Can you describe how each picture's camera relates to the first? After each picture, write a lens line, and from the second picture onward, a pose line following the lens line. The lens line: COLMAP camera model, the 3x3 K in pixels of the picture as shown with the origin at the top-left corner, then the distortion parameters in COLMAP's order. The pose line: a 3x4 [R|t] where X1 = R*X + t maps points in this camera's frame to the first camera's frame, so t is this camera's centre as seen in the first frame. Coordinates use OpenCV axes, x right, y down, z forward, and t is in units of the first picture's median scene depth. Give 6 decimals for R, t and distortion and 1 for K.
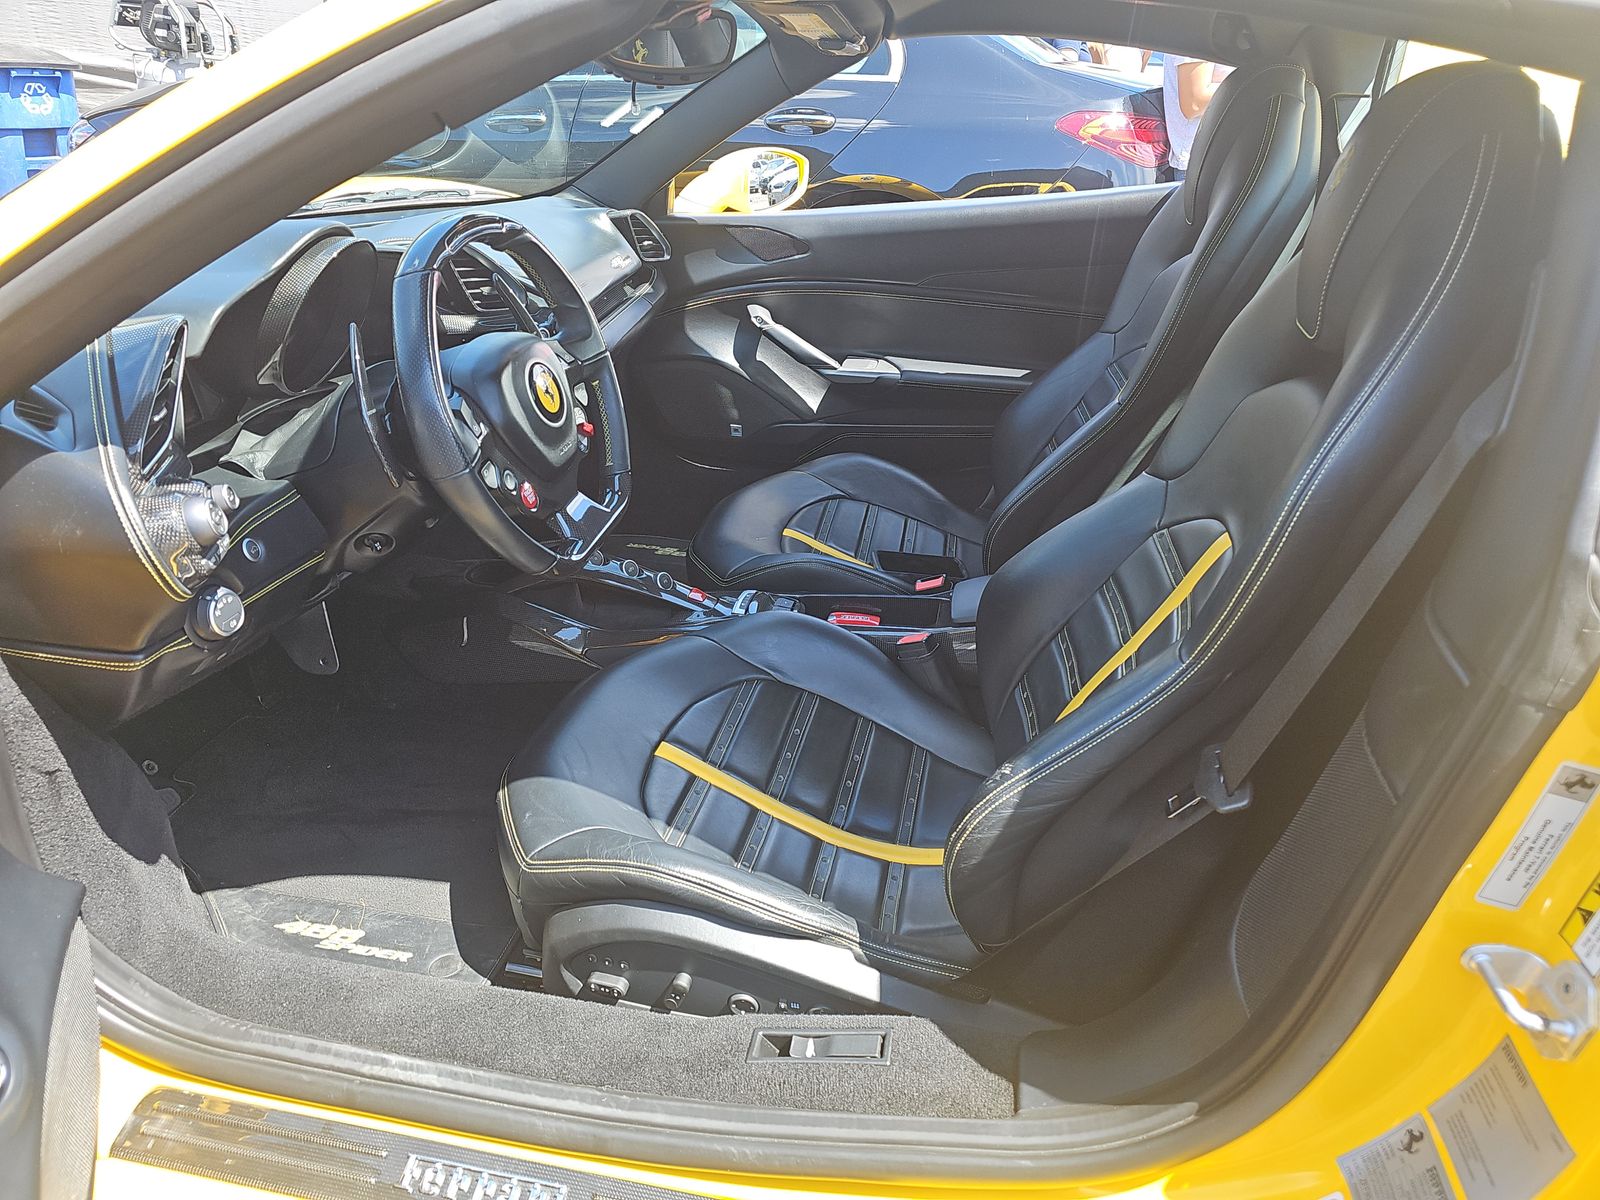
lens RADIAL K [[1066.0, 0, 801.4], [0, 1066.0, 601.8], [0, 0, 1]] dist [0.013650, -0.017388]
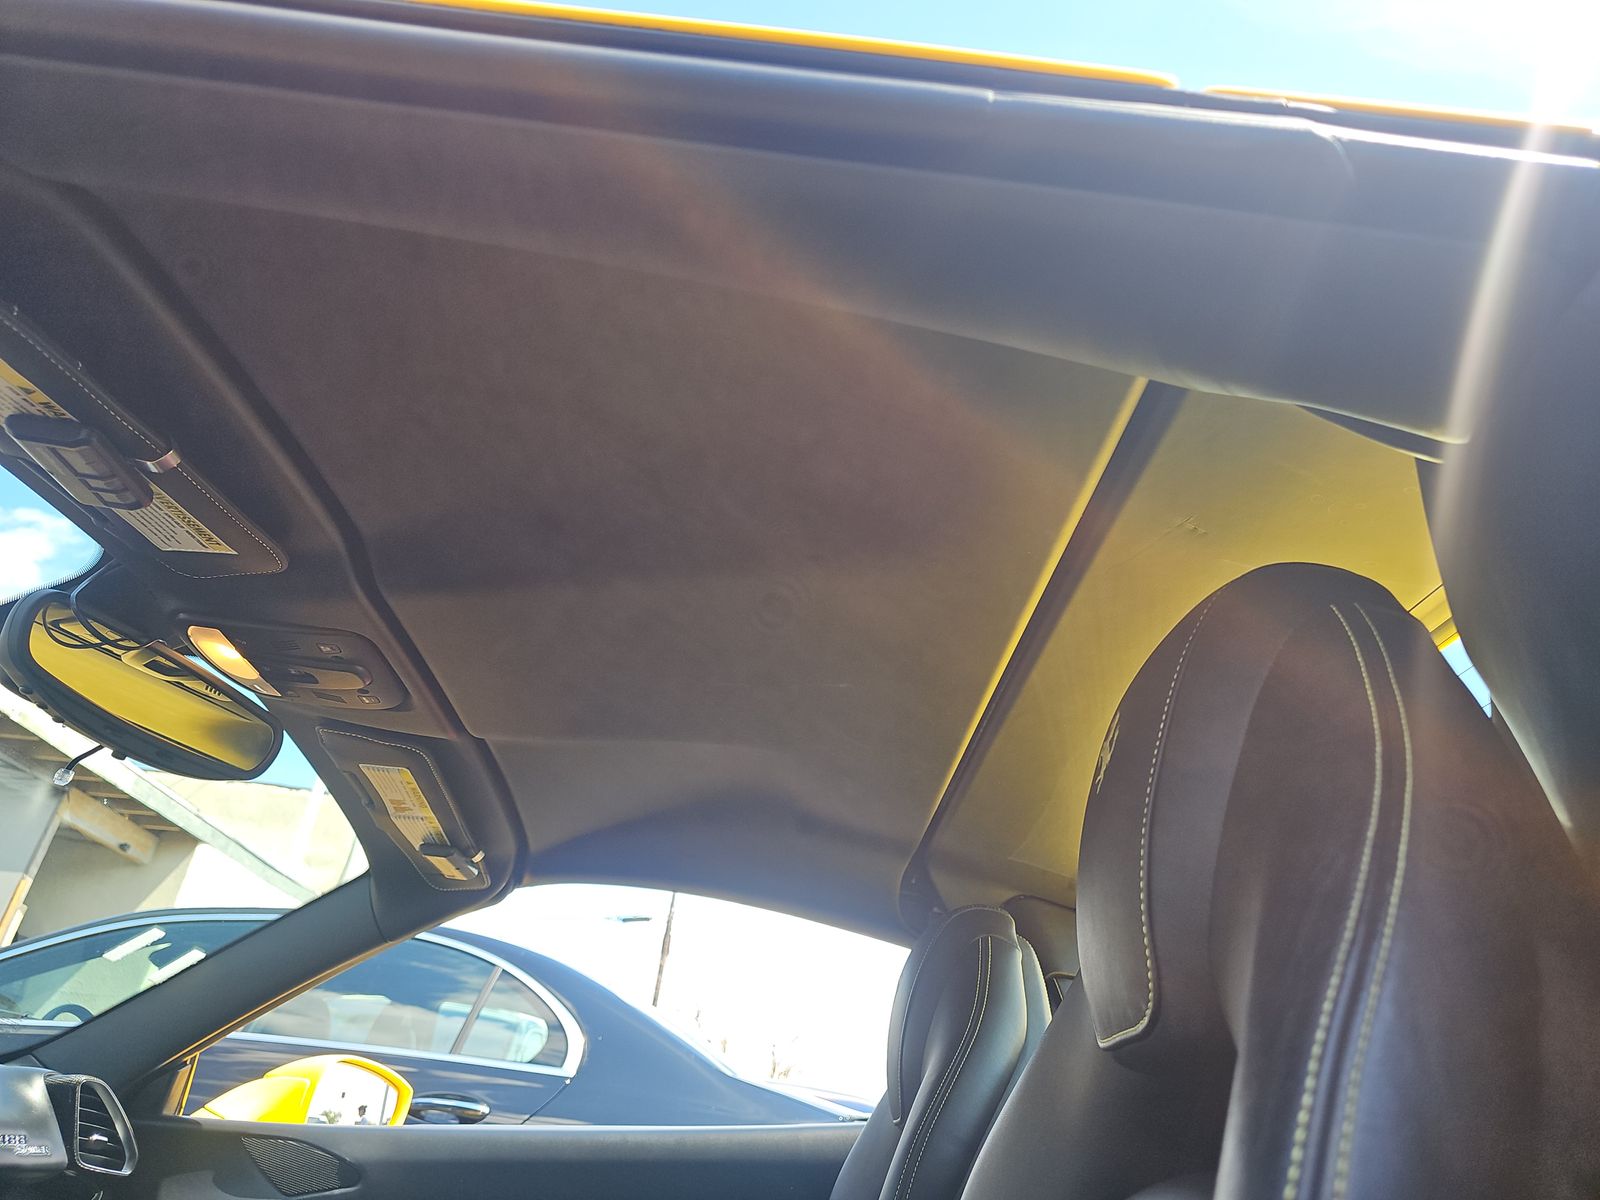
lens RADIAL K [[1066.0, 0, 807.1], [0, 1066.0, 650.6], [0, 0, 1]] dist [0.013650, -0.017388]
pose [[0.967938, 0.186158, 0.168644, 0.104878], [0.024587, 0.597944, -0.801161, 0.012634], [-0.249982, 0.779621, 0.574195, 0.296845]]
